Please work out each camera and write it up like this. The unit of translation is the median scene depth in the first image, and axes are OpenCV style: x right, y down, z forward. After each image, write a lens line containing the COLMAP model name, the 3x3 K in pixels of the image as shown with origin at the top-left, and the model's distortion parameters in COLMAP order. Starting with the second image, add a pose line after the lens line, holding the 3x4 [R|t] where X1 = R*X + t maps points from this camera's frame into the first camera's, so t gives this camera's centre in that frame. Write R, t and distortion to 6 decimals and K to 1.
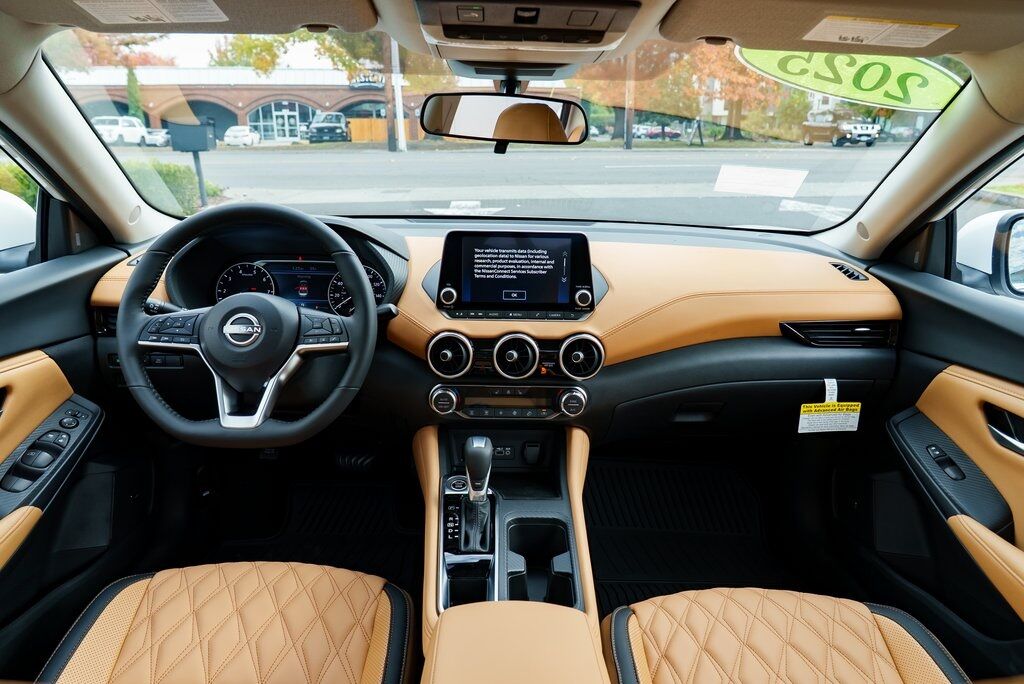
lens RADIAL K [[697.6, 0, 510.8], [0, 697.6, 347.2], [0, 0, 1]] dist [-0.018757, 0.009426]
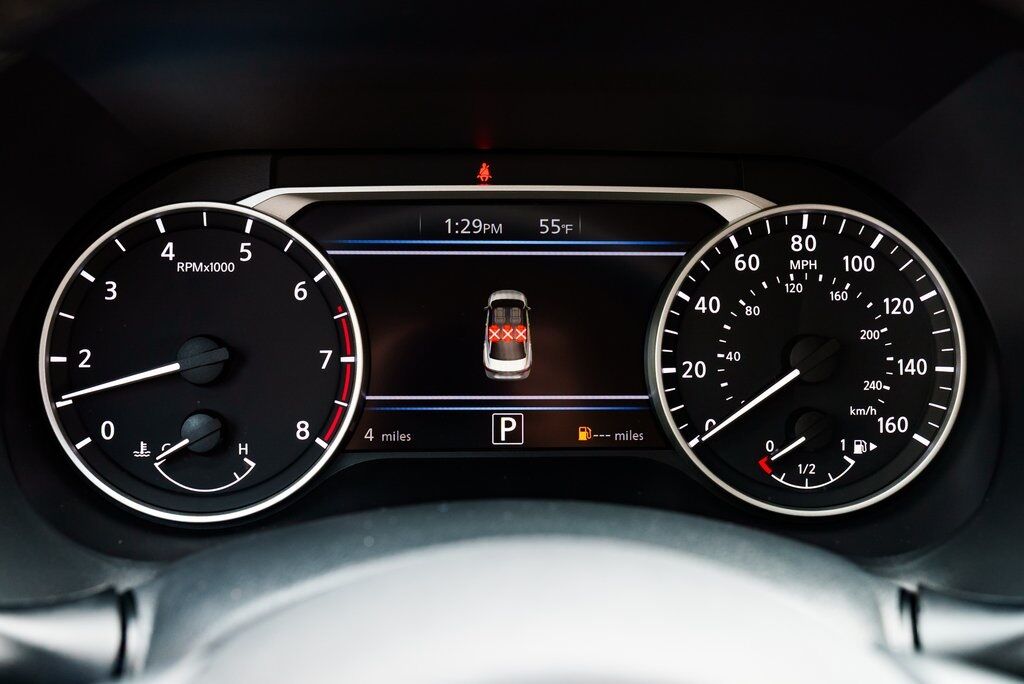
lens RADIAL K [[1299.9, 0, 512.0], [0, 1299.9, 342.0], [0, 0, 1]] dist [0.013452, -0.004910]
pose [[0.999723, -0.017665, 0.015535, -0.338855], [0.016928, 0.998782, 0.046346, -0.110147], [-0.016335, -0.046070, 0.998805, 0.730469]]
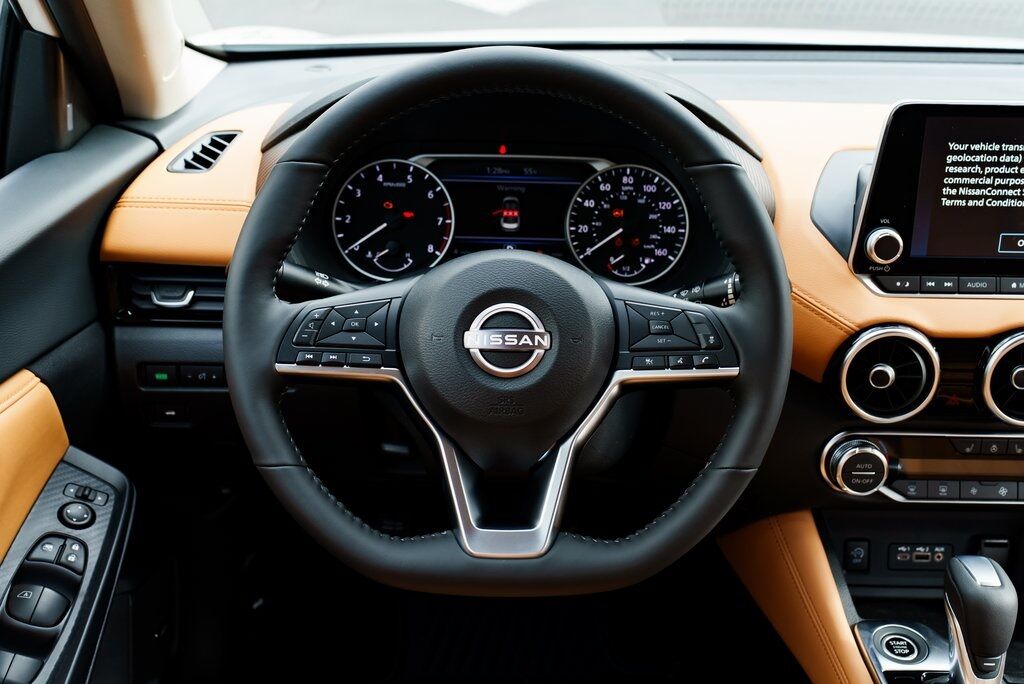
lens RADIAL K [[1202.3, 0, 512.0], [0, 1202.3, 342.0], [0, 0, 1]] dist [0.027772, 0.018686]
pose [[0.999843, 0.004941, -0.017009, -0.316727], [-0.003309, 0.995500, 0.094699, -0.083667], [0.017401, -0.094628, 0.995361, 0.192795]]
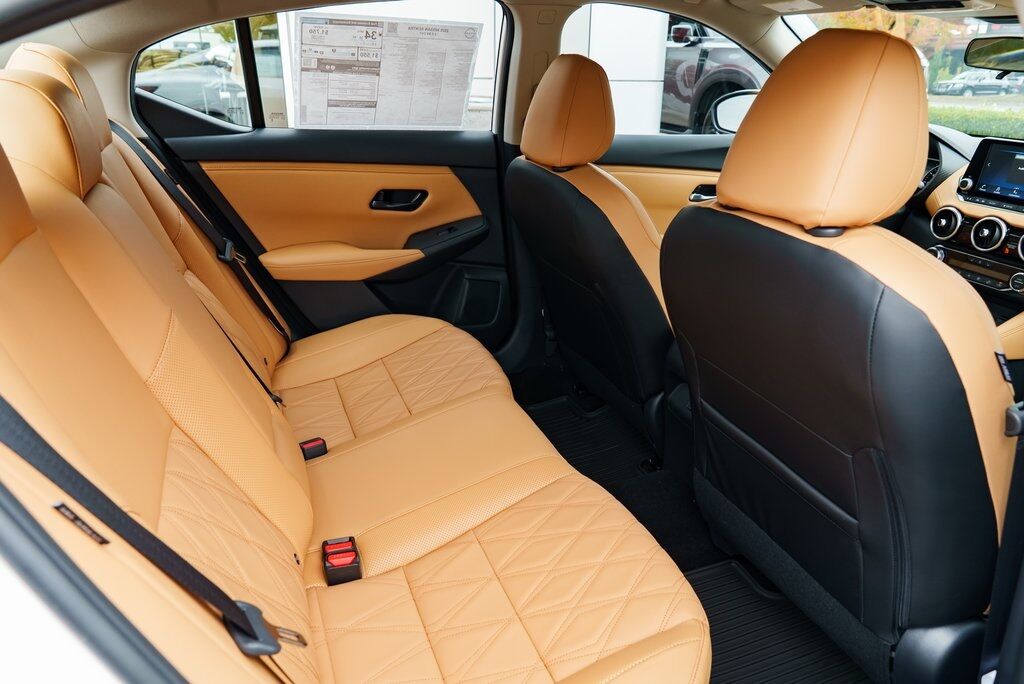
lens RADIAL K [[700.6, 0, 516.4], [0, 700.6, 340.7], [0, 0, 1]] dist [-0.003196, 0.029425]
pose [[0.350021, 0.346083, -0.870466, 0.939746], [-0.302840, 0.921155, 0.244462, 0.144968], [0.886438, 0.178045, 0.427231, -0.369567]]
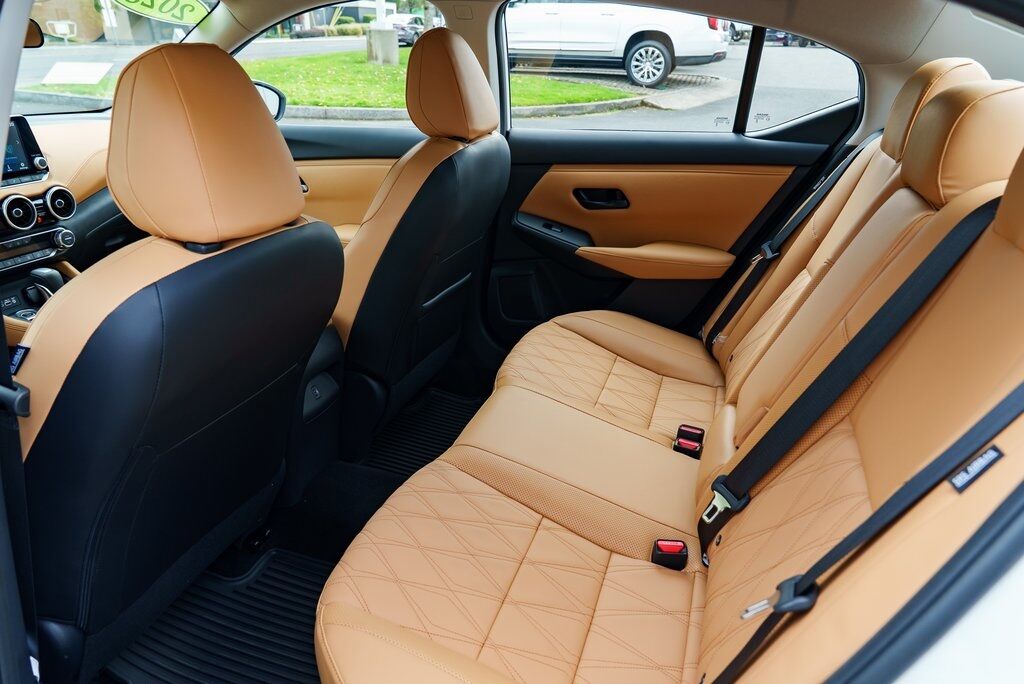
lens RADIAL K [[697.6, 0, 510.8], [0, 697.6, 347.2], [0, 0, 1]] dist [-0.018757, 0.009426]
pose [[0.340109, -0.390953, 0.855267, -0.902070], [0.277717, 0.910677, 0.305844, 0.102488], [-0.898443, 0.133502, 0.418304, -0.379967]]
